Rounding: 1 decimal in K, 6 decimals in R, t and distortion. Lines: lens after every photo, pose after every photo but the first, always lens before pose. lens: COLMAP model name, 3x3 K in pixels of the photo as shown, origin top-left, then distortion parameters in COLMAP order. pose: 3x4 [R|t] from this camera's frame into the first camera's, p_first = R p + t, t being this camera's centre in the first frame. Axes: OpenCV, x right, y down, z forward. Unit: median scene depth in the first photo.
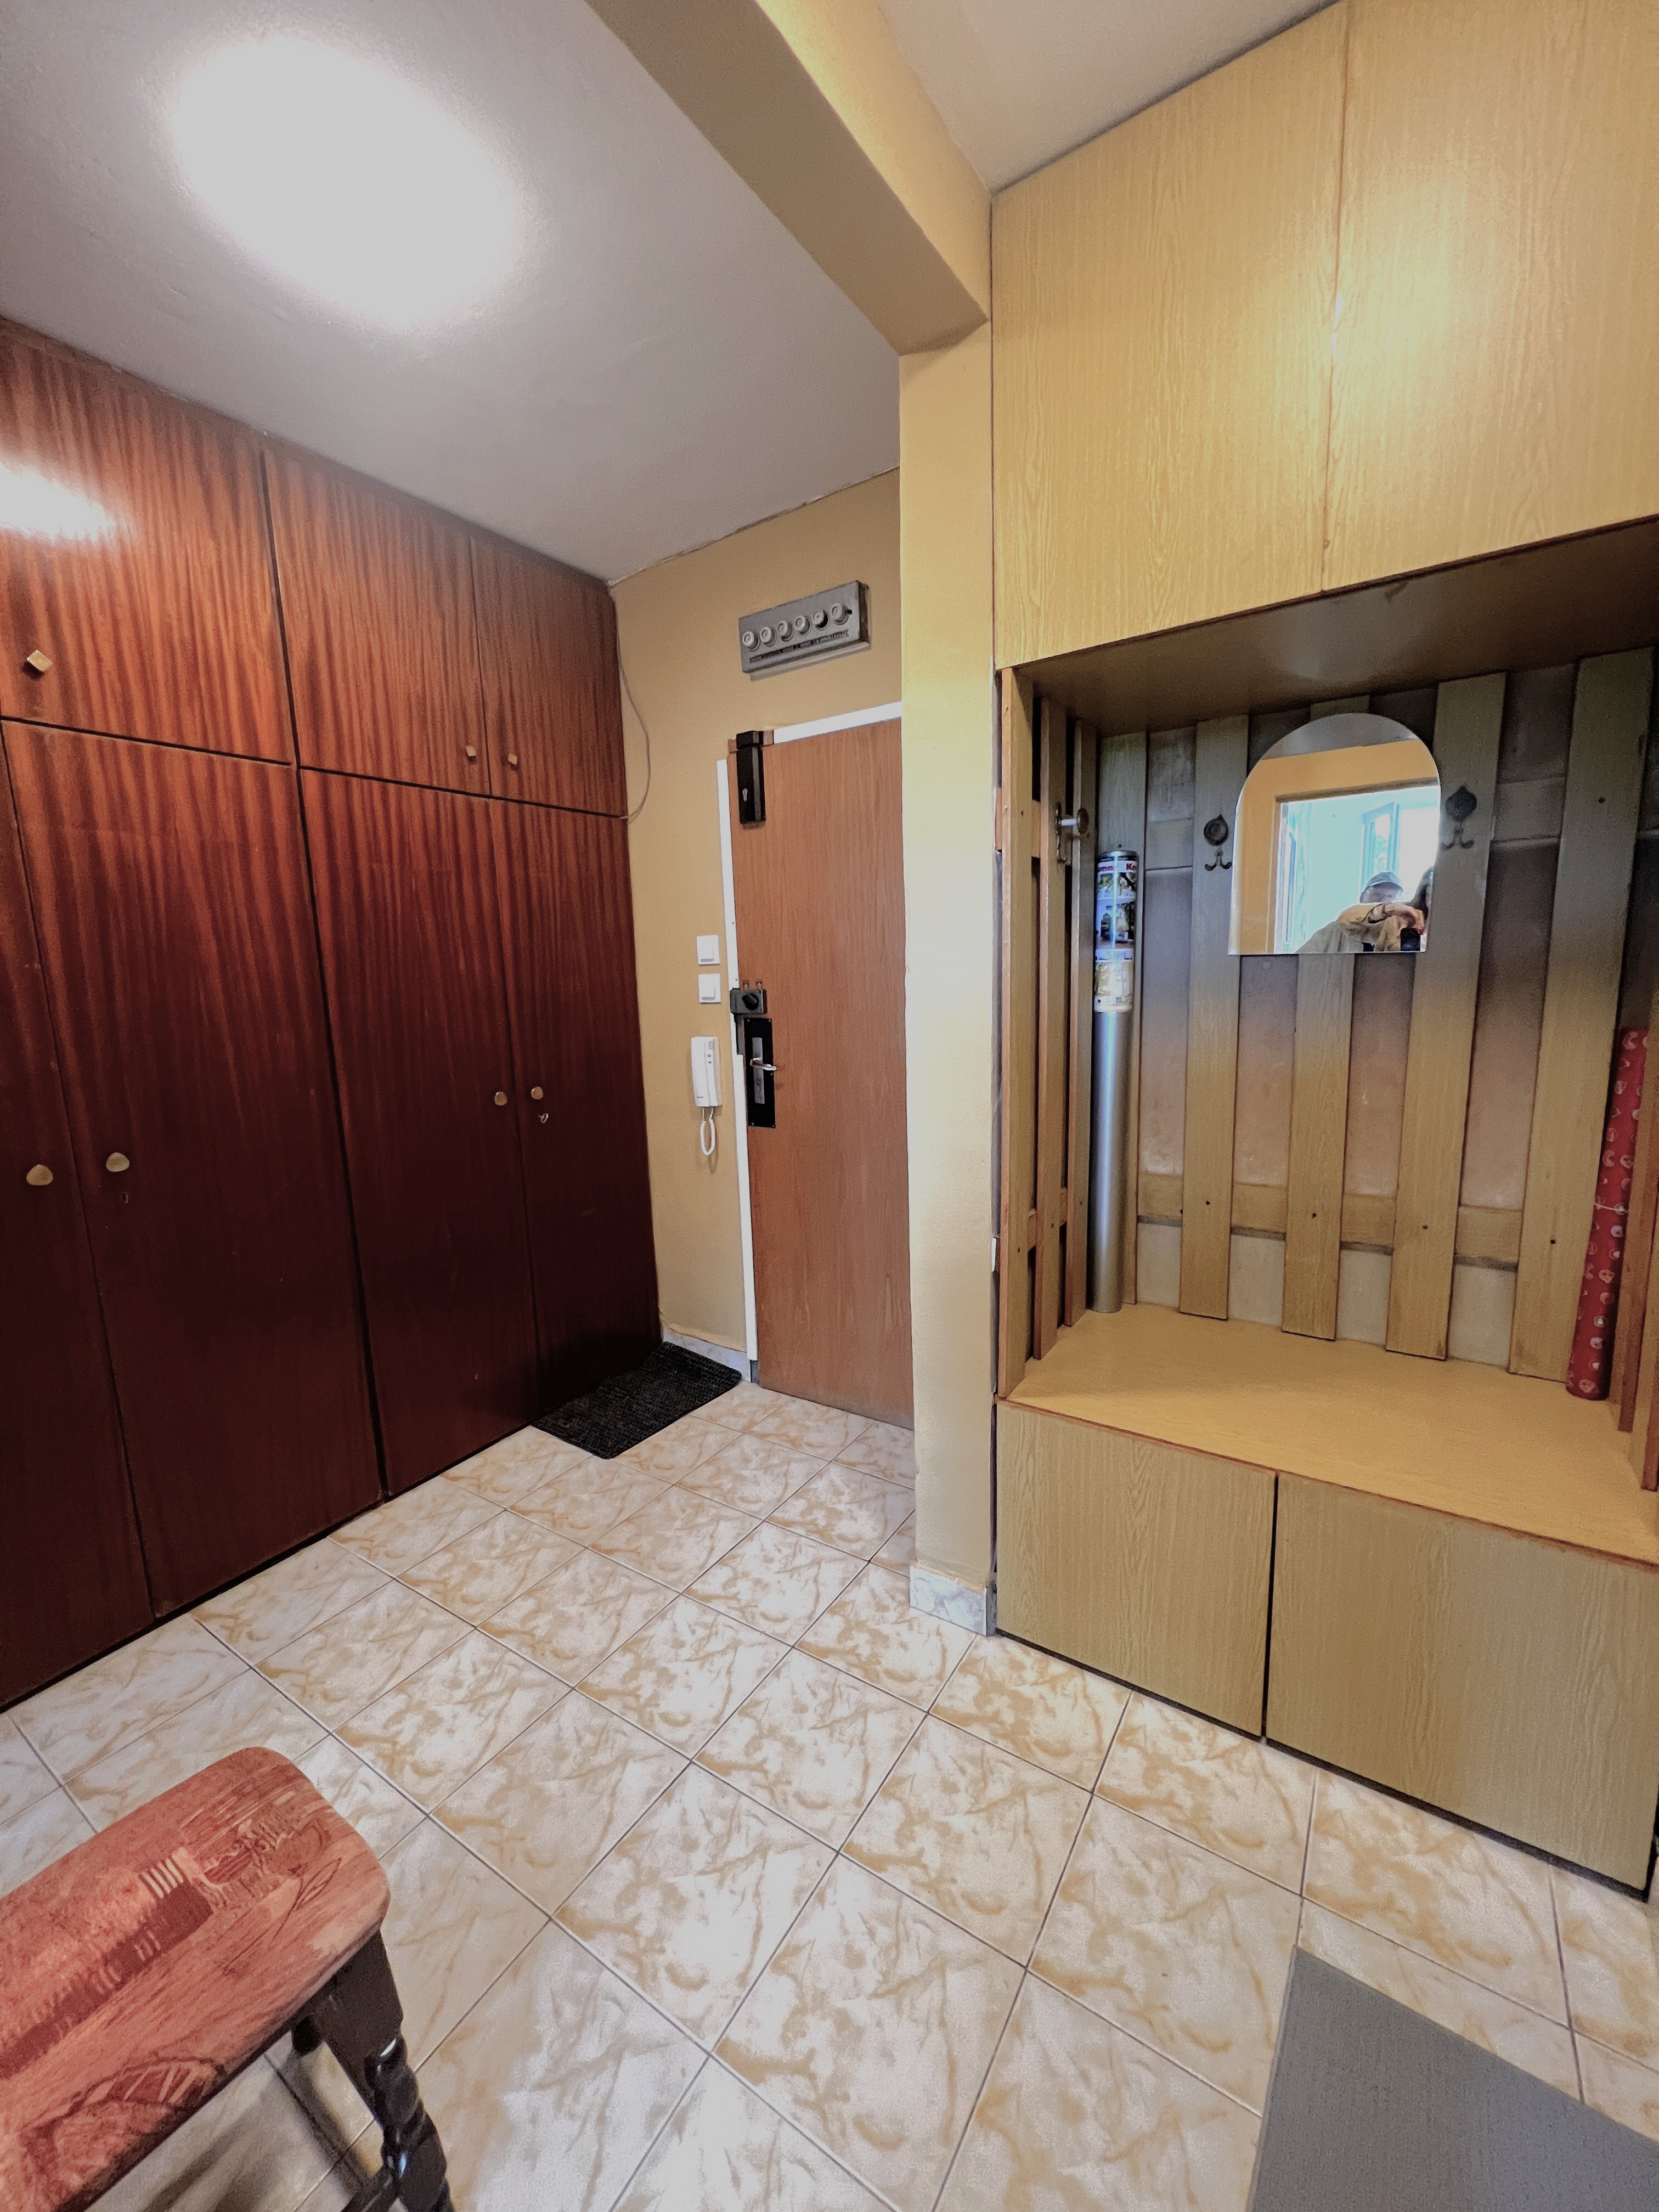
lens RADIAL K [[882.3, 0, 835.7], [0, 882.3, 1113.6], [0, 0, 1]] dist [-0.000324, -0.000134]
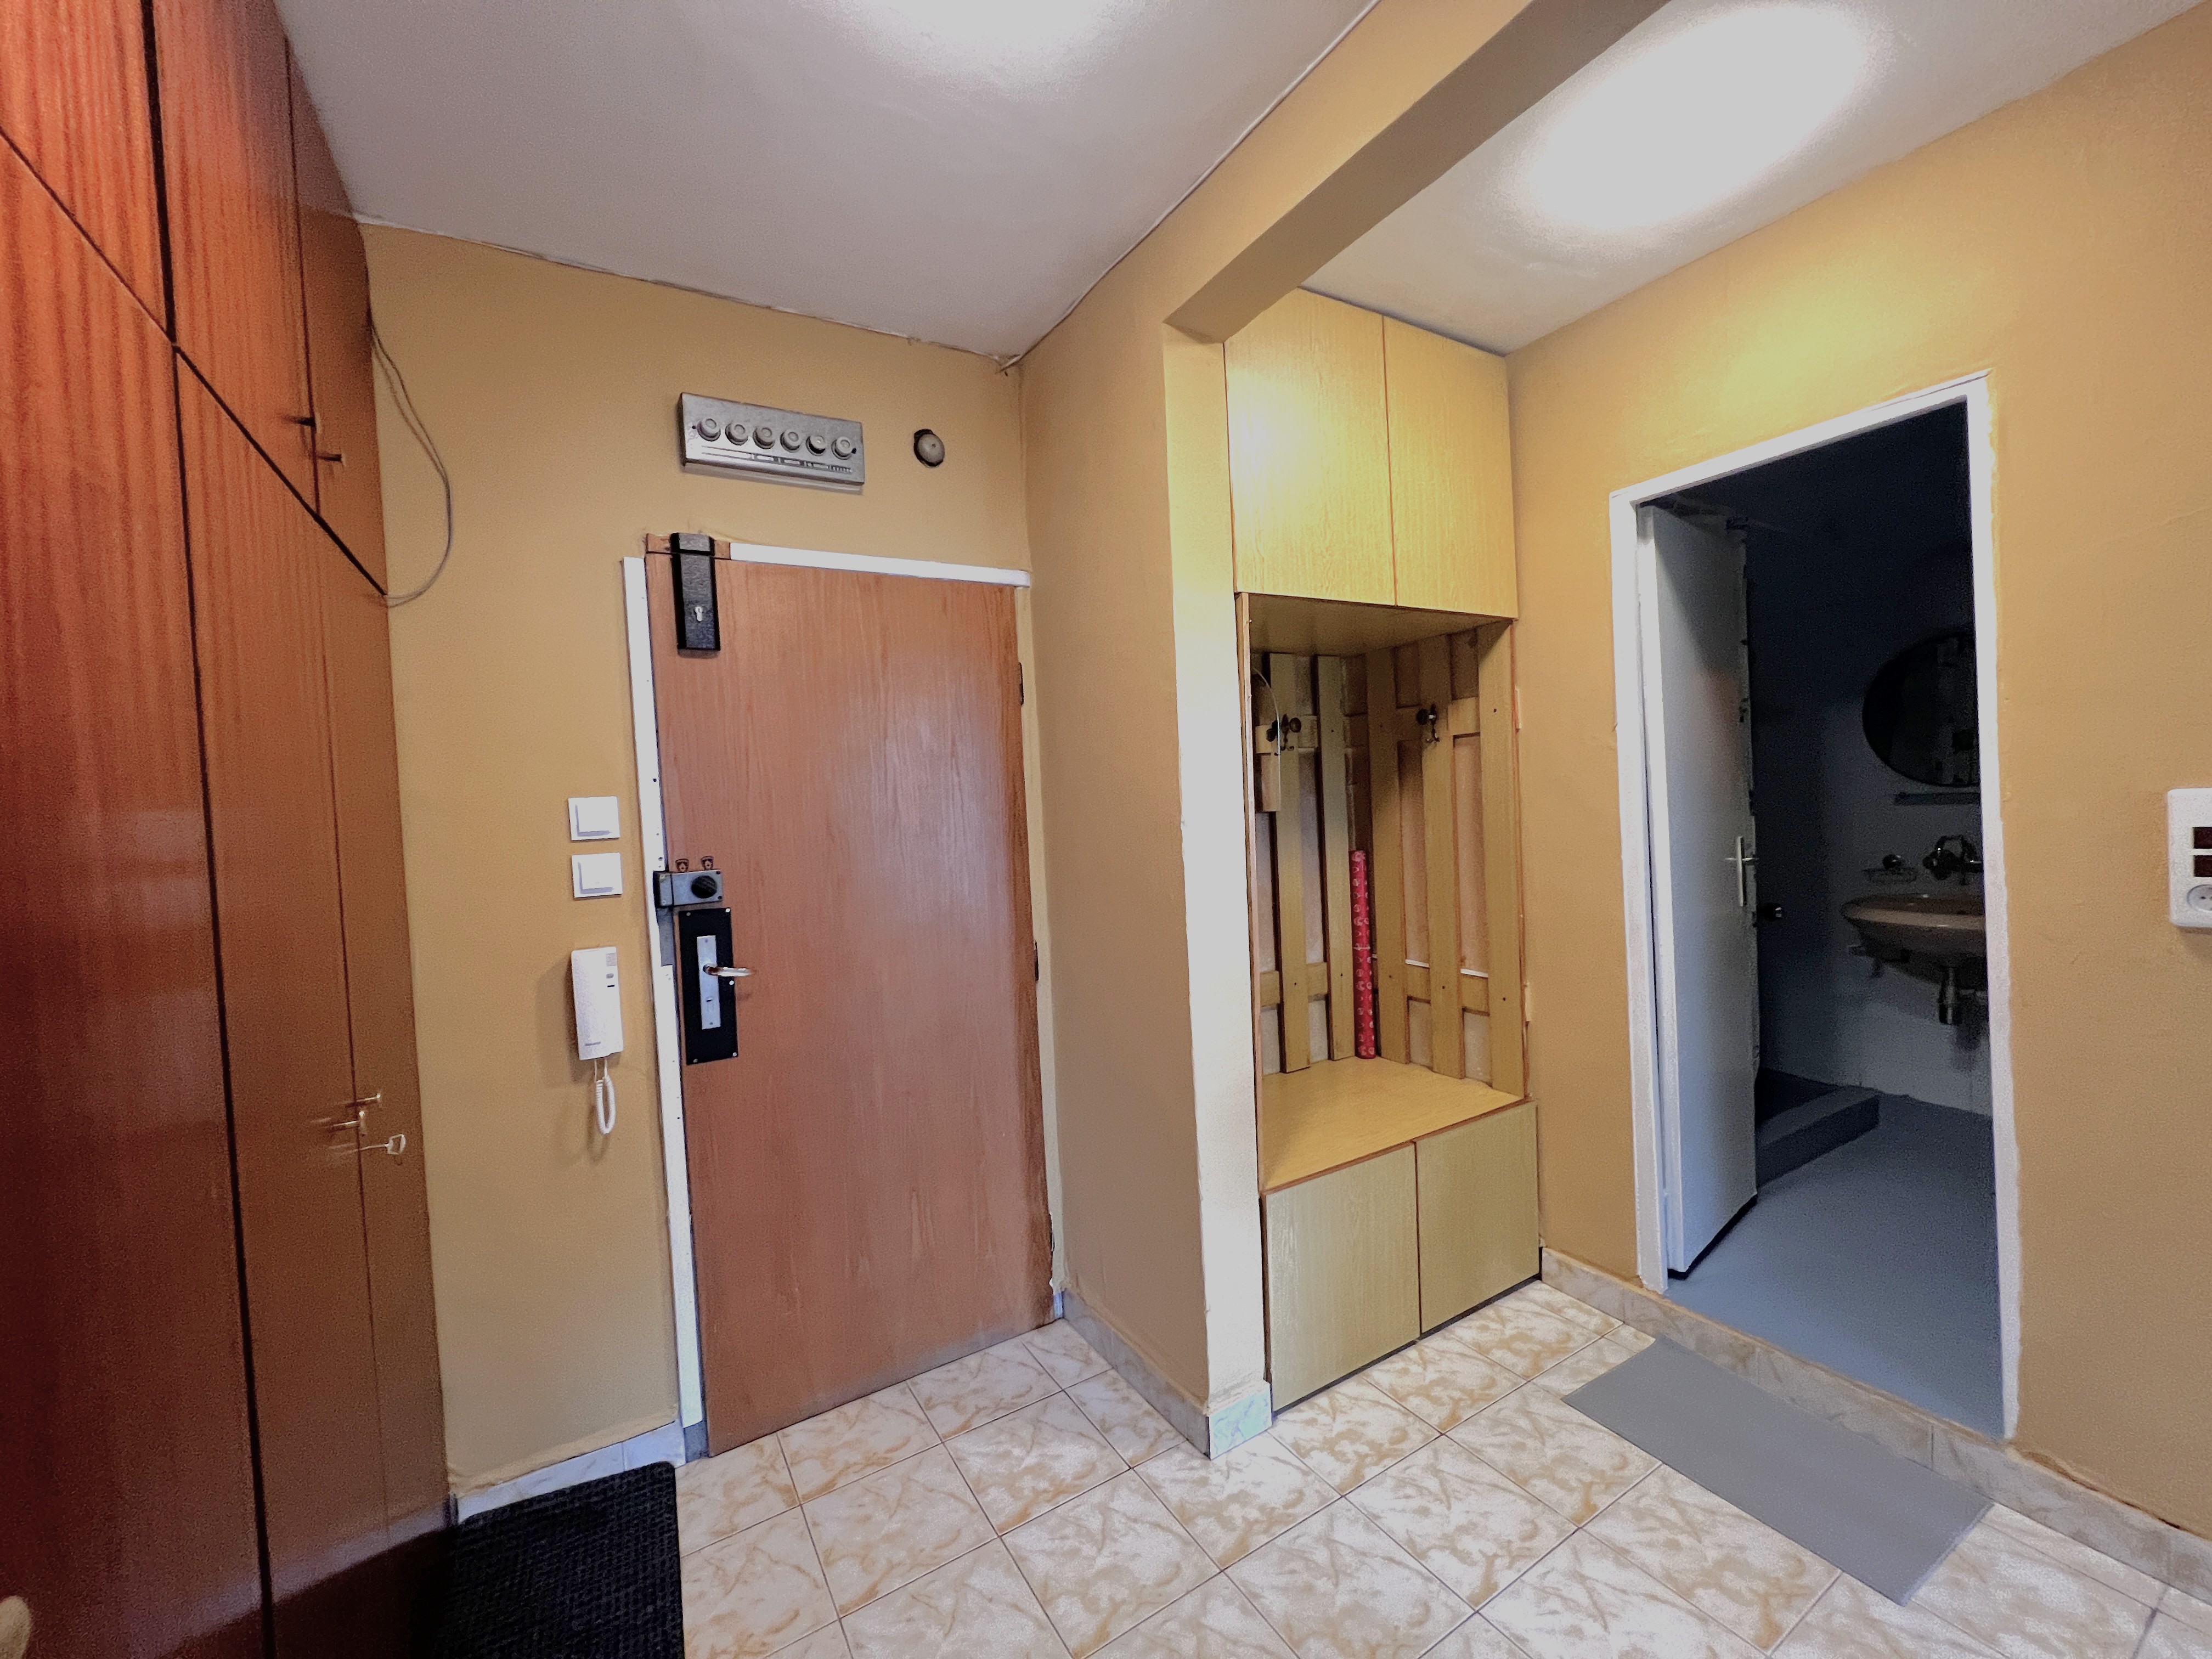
lens RADIAL K [[882.3, 0, 1110.4], [0, 882.3, 831.7], [0, 0, 1]] dist [-0.000324, -0.000134]
pose [[0.435726, -0.014386, 0.899965, -0.750446], [0.187475, 0.979393, -0.075112, -0.066604], [-0.880339, 0.201449, 0.429444, 0.479467]]
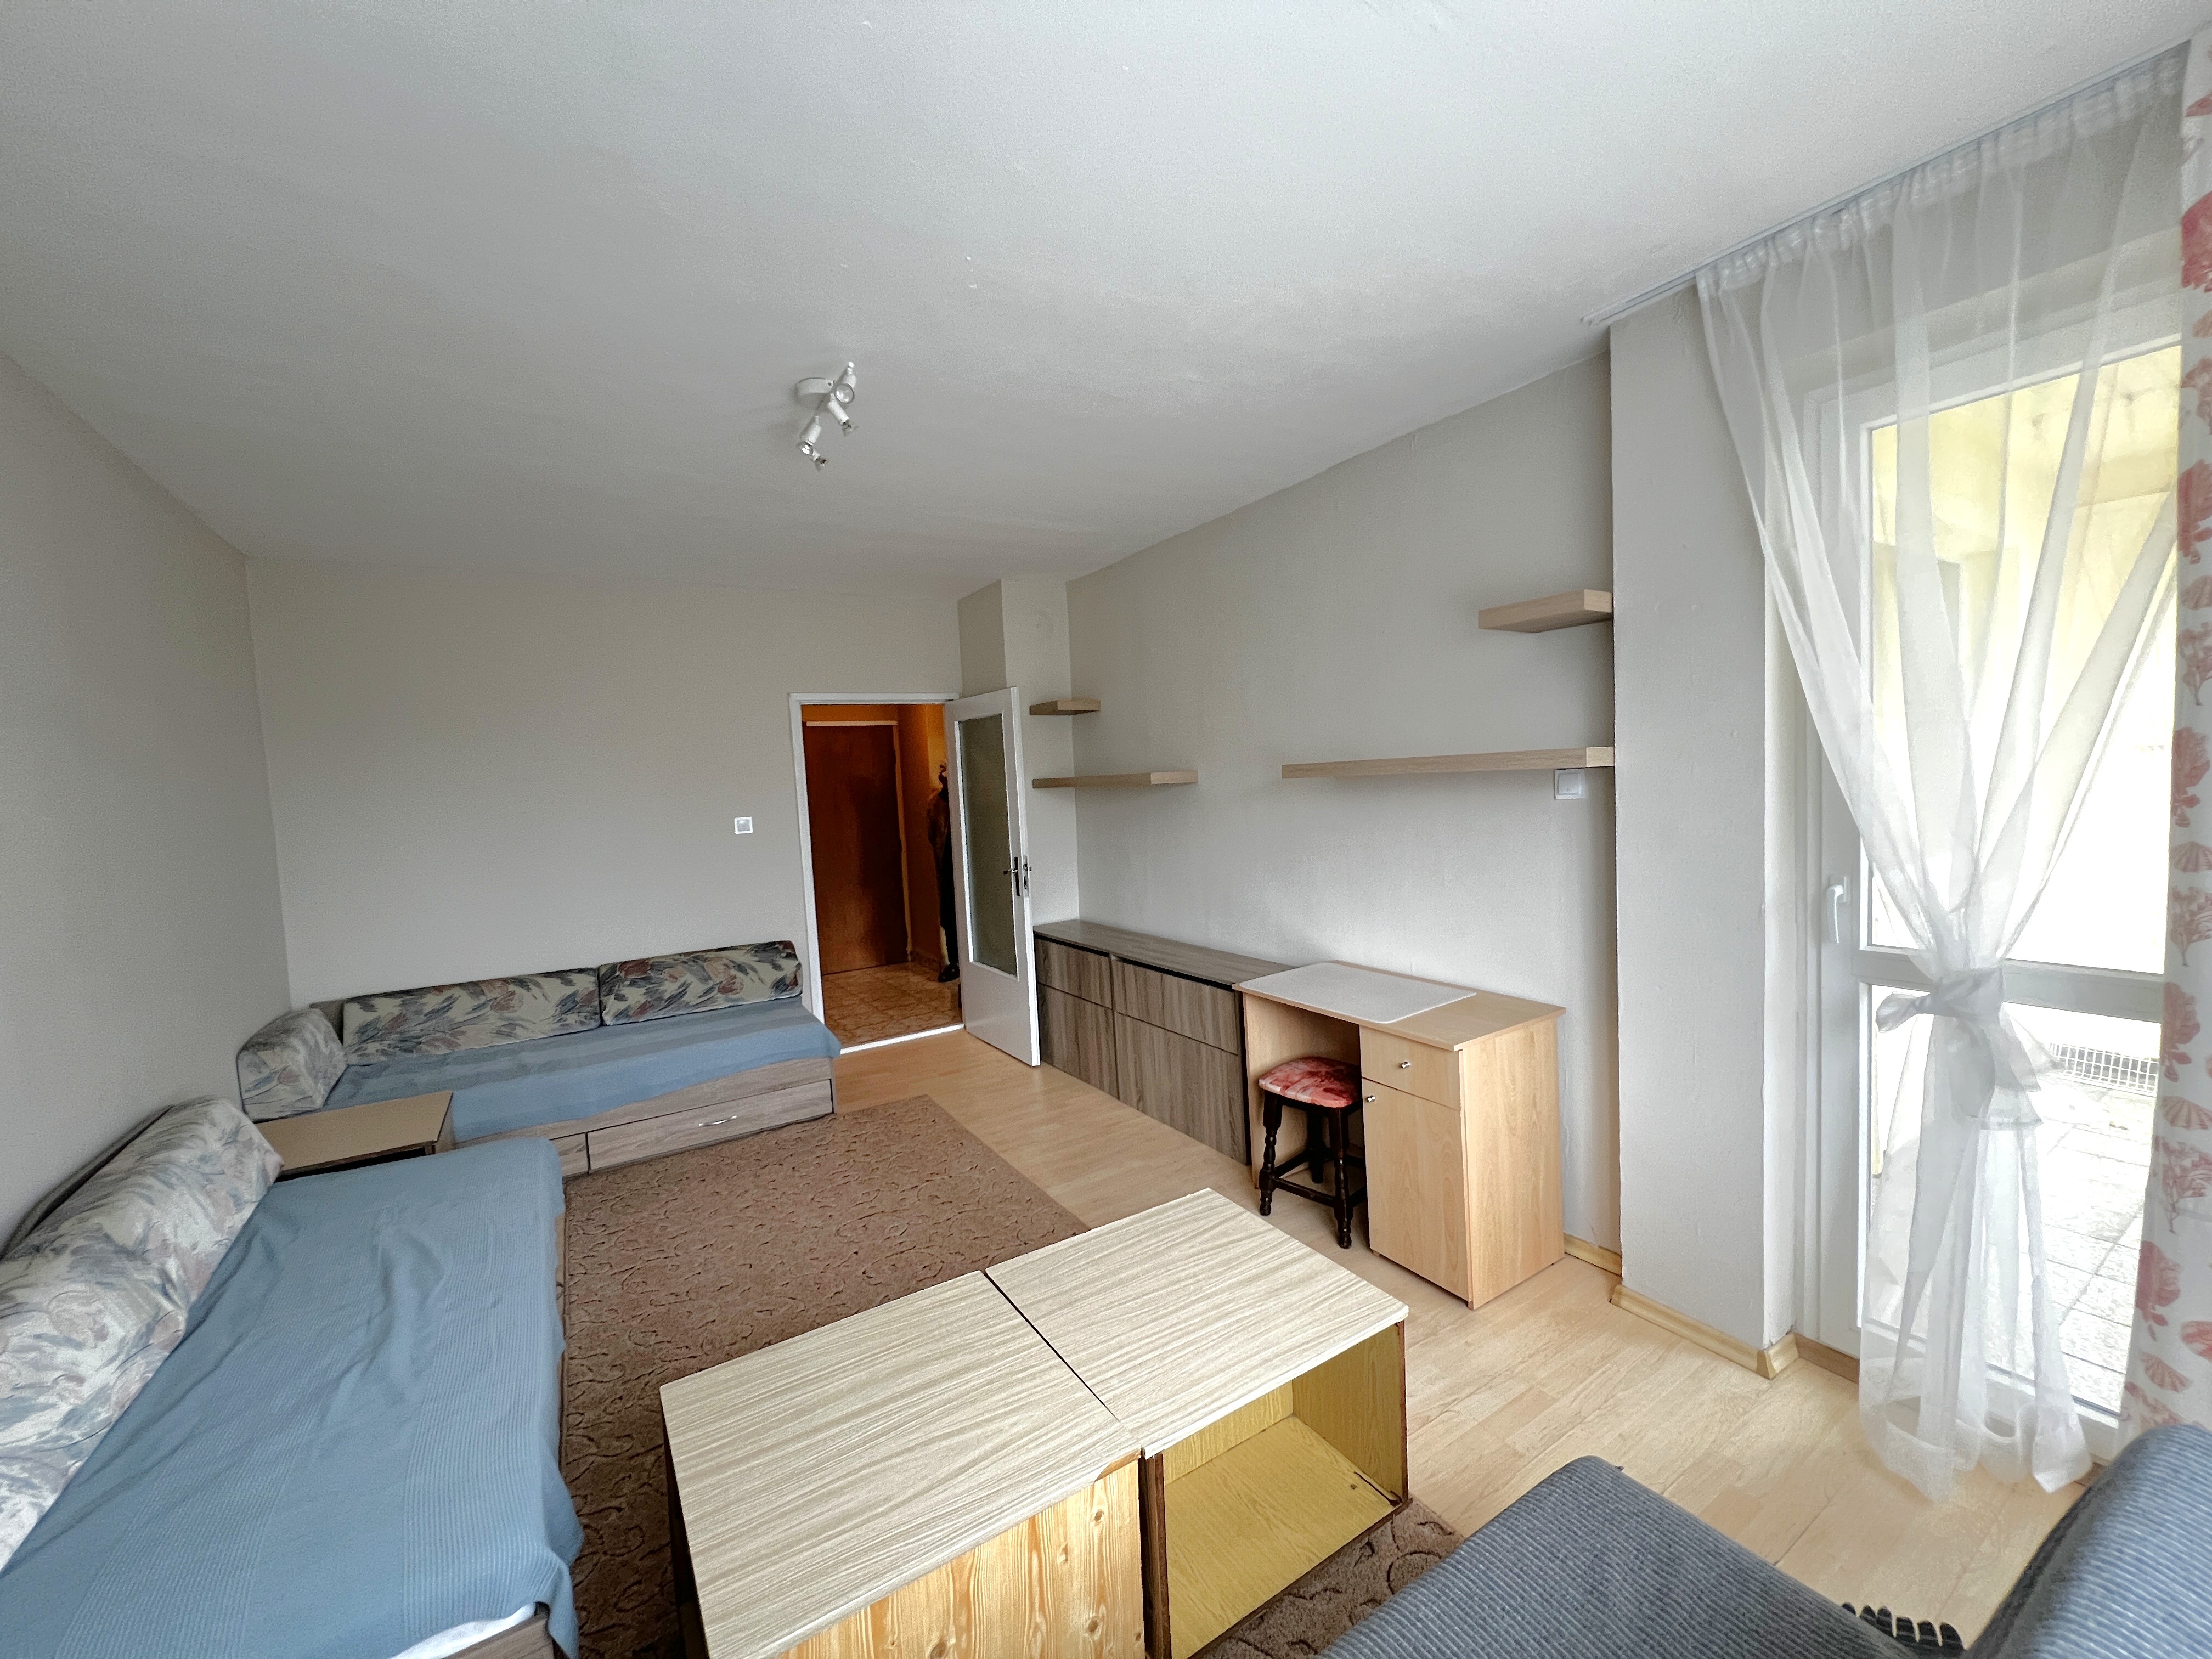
lens RADIAL K [[882.3, 0, 1108.6], [0, 882.3, 829.1], [0, 0, 1]] dist [-0.000324, -0.000134]
pose [[0.411997, -0.043041, 0.910168, -2.617940], [0.188026, 0.981401, -0.038702, 0.218785], [-0.891574, 0.187081, 0.412427, -1.104643]]
